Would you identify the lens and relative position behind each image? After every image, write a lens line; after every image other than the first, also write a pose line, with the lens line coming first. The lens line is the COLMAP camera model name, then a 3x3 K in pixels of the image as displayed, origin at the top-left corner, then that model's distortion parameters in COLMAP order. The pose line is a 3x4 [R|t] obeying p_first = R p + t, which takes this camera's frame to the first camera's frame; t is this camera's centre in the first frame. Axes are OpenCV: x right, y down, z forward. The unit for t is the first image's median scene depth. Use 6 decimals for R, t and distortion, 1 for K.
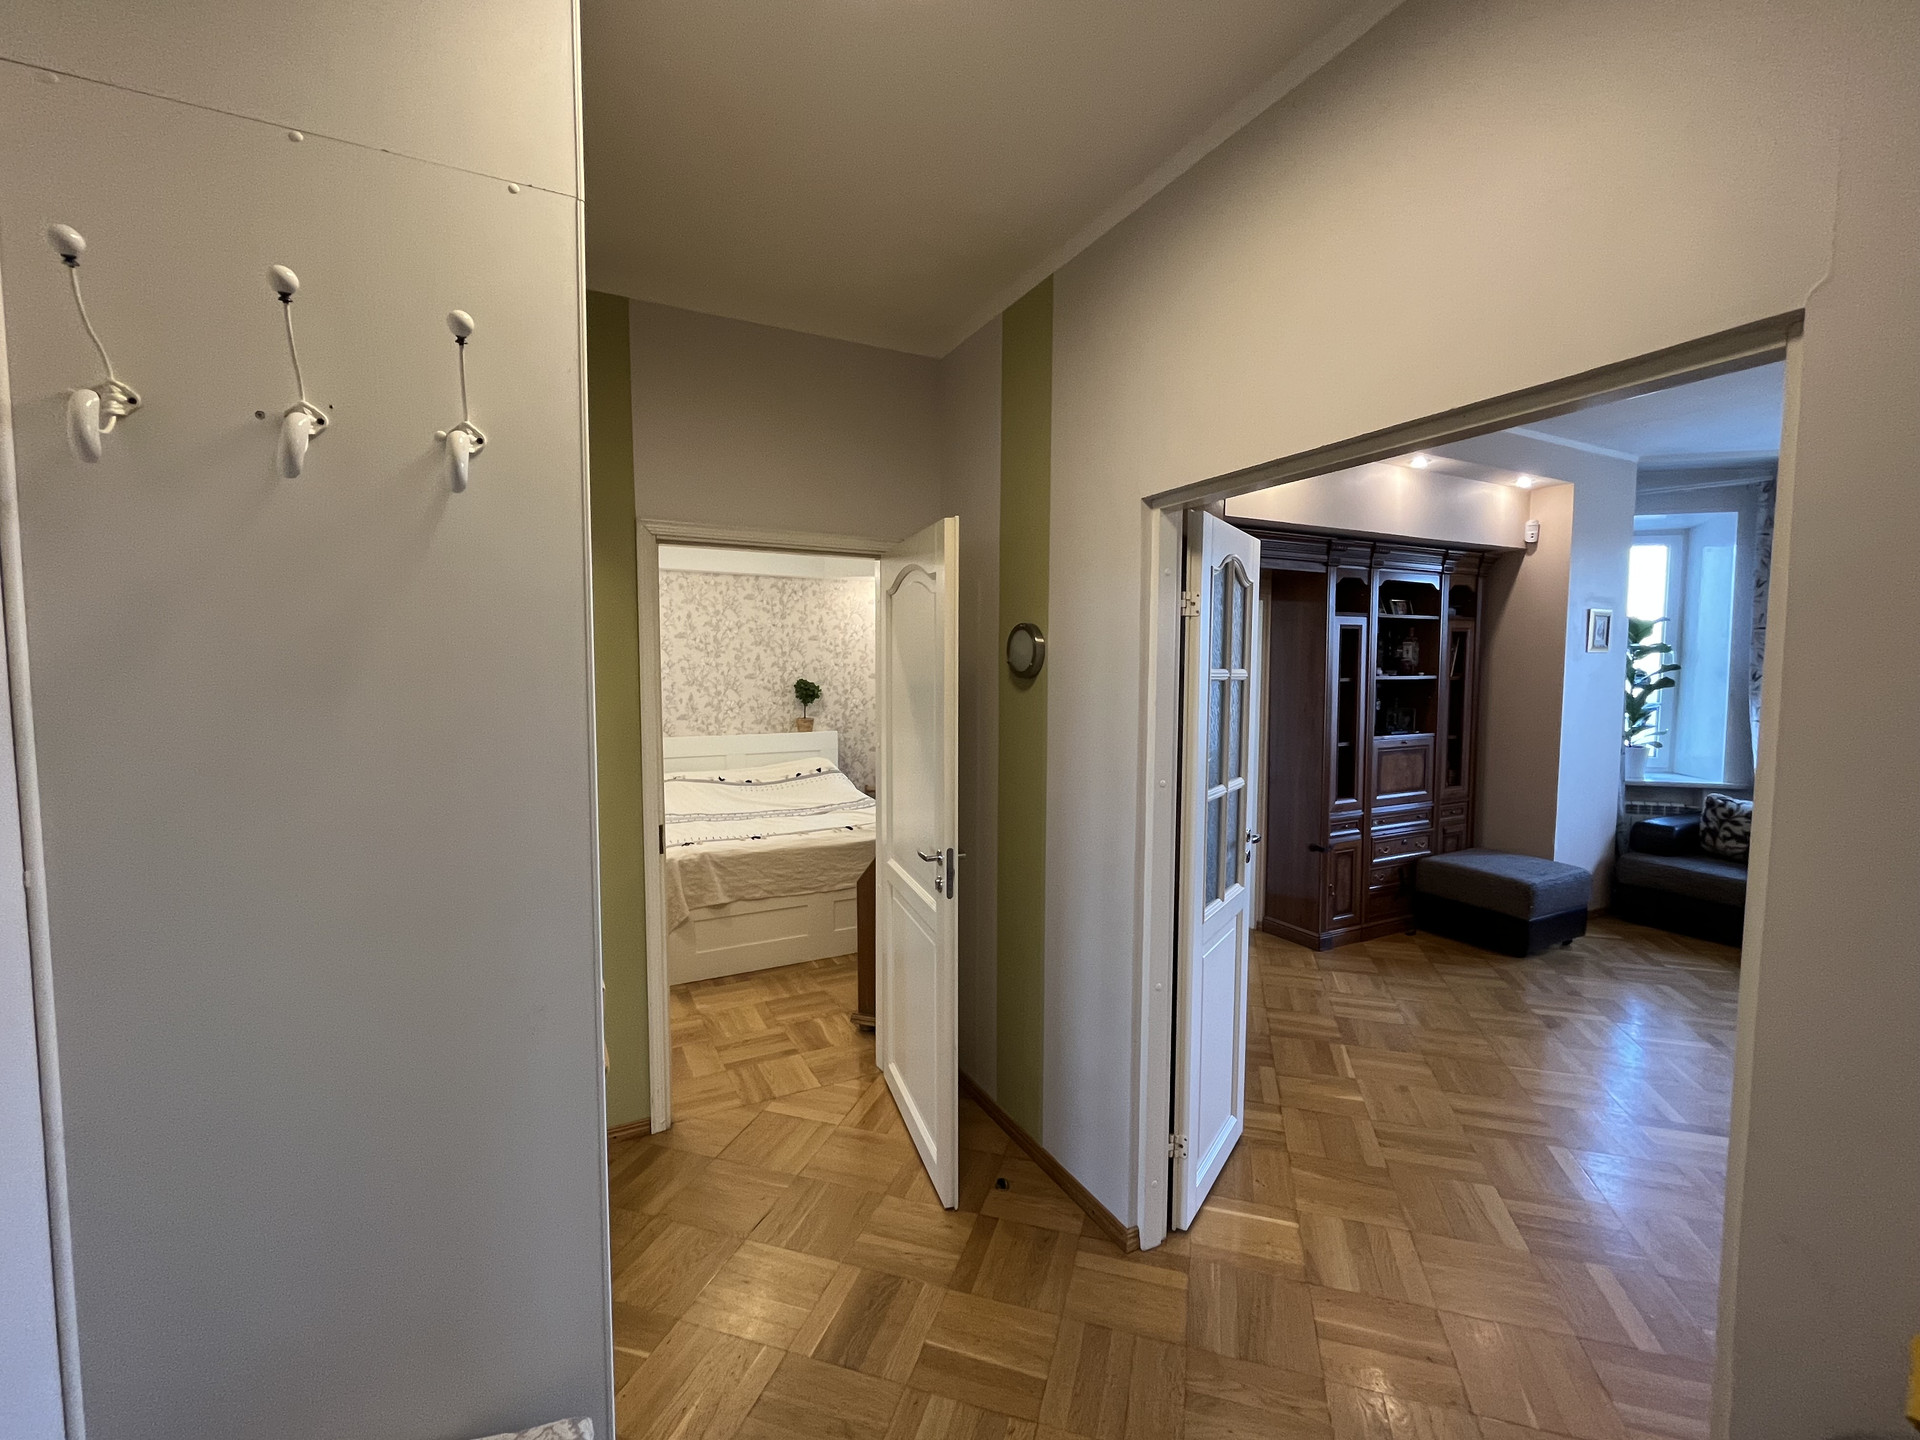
lens RADIAL K [[812.9, 0, 959.2], [0, 812.9, 721.3], [0, 0, 1]] dist [-0.002616, 0.000083]
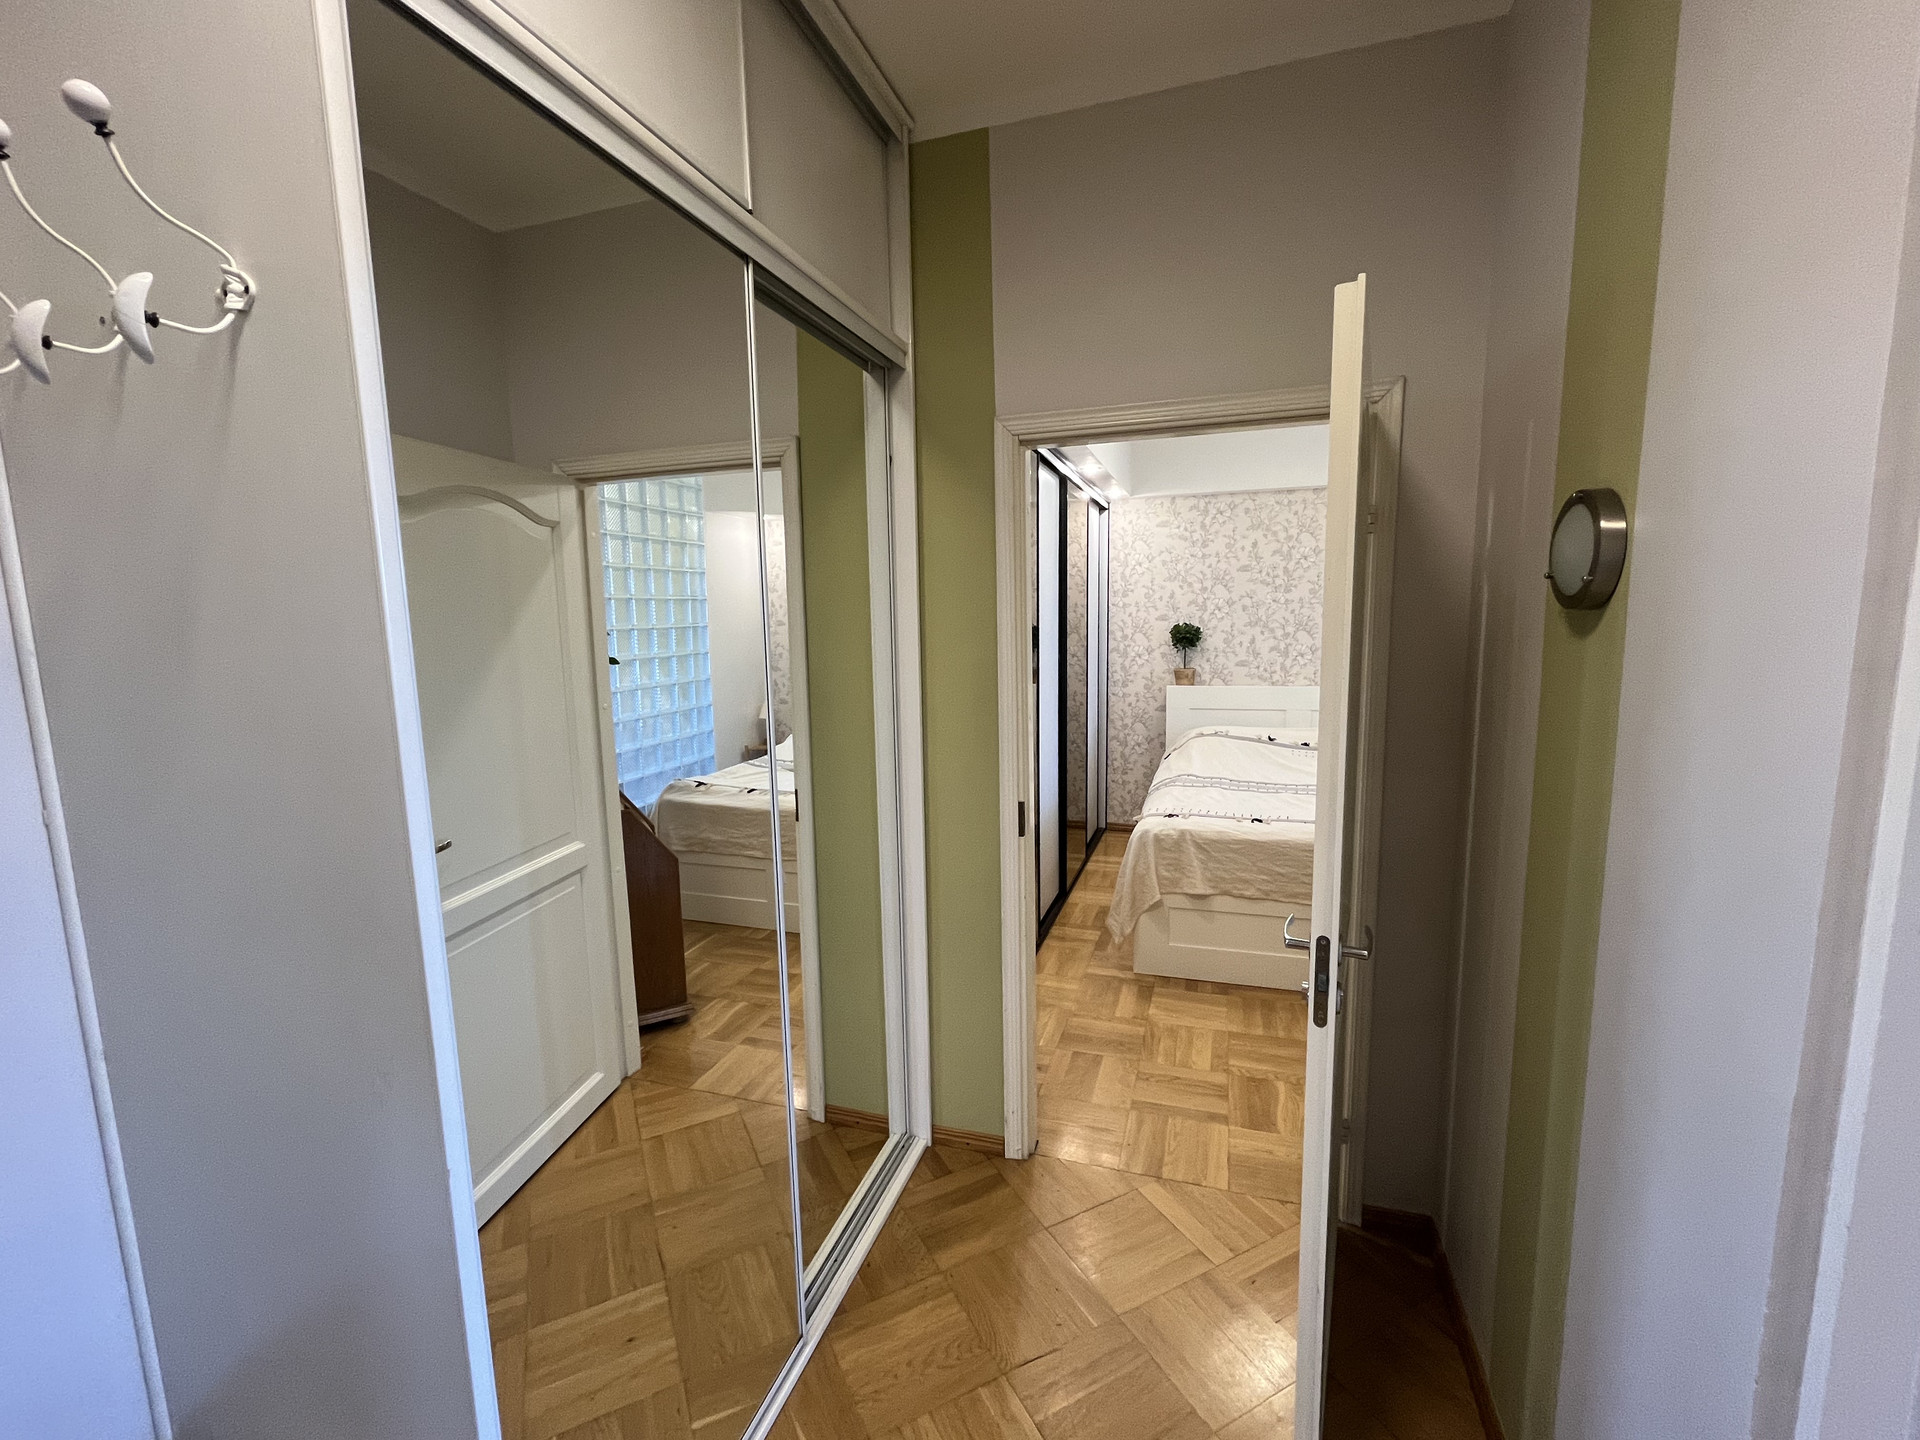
lens RADIAL K [[808.6, 0, 958.3], [0, 808.6, 721.8], [0, 0, 1]] dist [-0.000348, -0.000047]
pose [[0.697761, 0.077919, -0.712080, 0.103678], [-0.024663, 0.996090, 0.084829, -0.012356], [0.715906, -0.041628, 0.696955, 0.258658]]
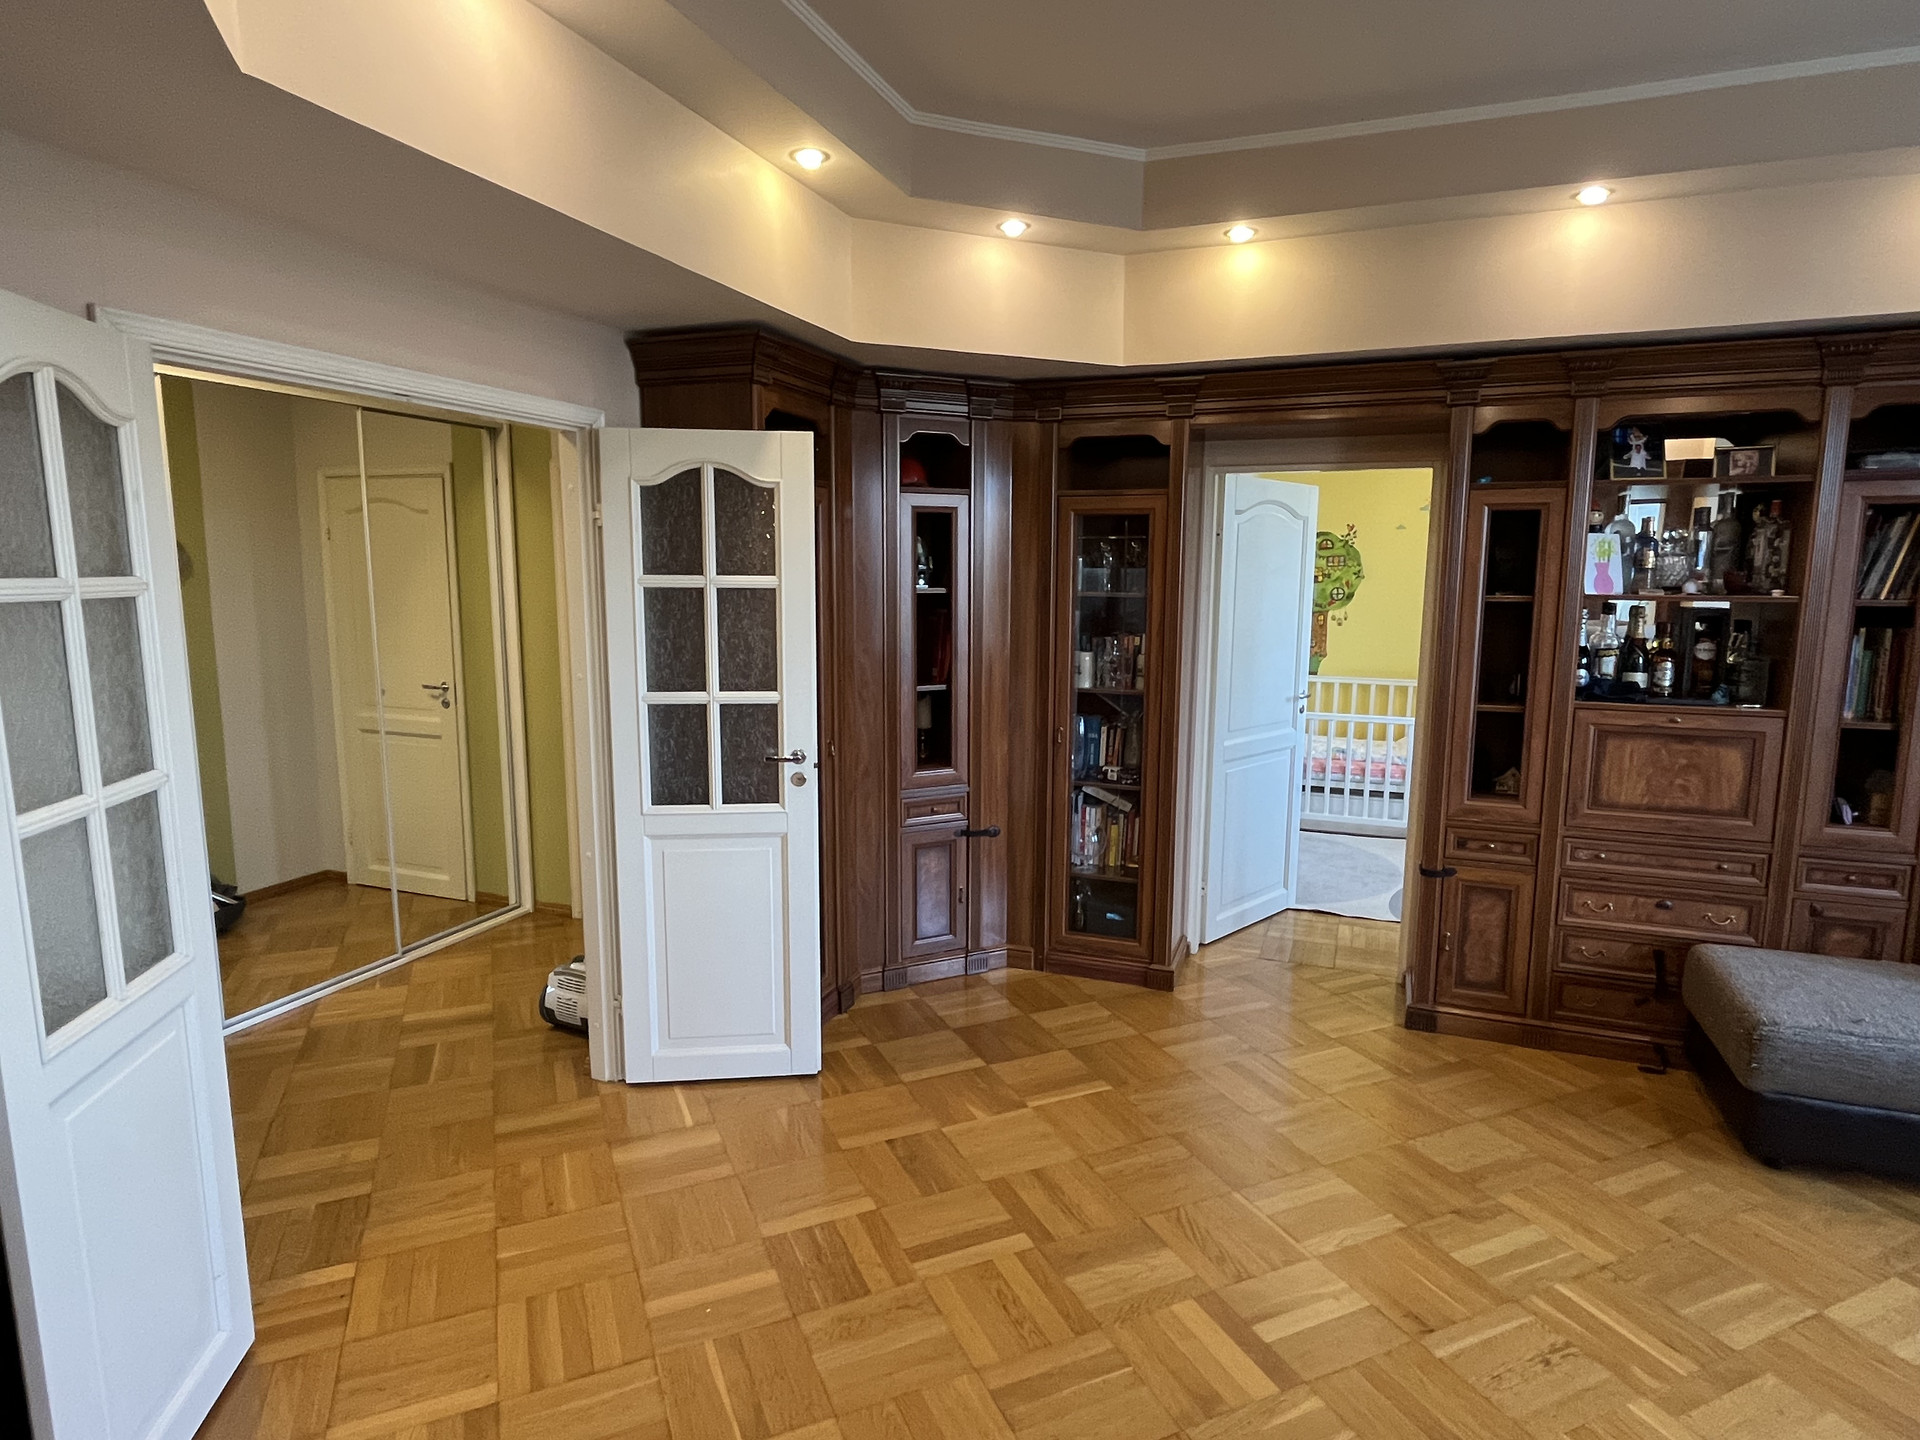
lens RADIAL K [[1051.7, 0, 960.0], [0, 1051.7, 720.0], [0, 0, 1]] dist [-0.001554, 0.000883]
pose [[0.654856, 0.109343, -0.747802, 0.881715], [-0.052947, 0.993685, 0.098930, -0.019394], [0.753897, -0.025191, 0.656510, 0.224623]]
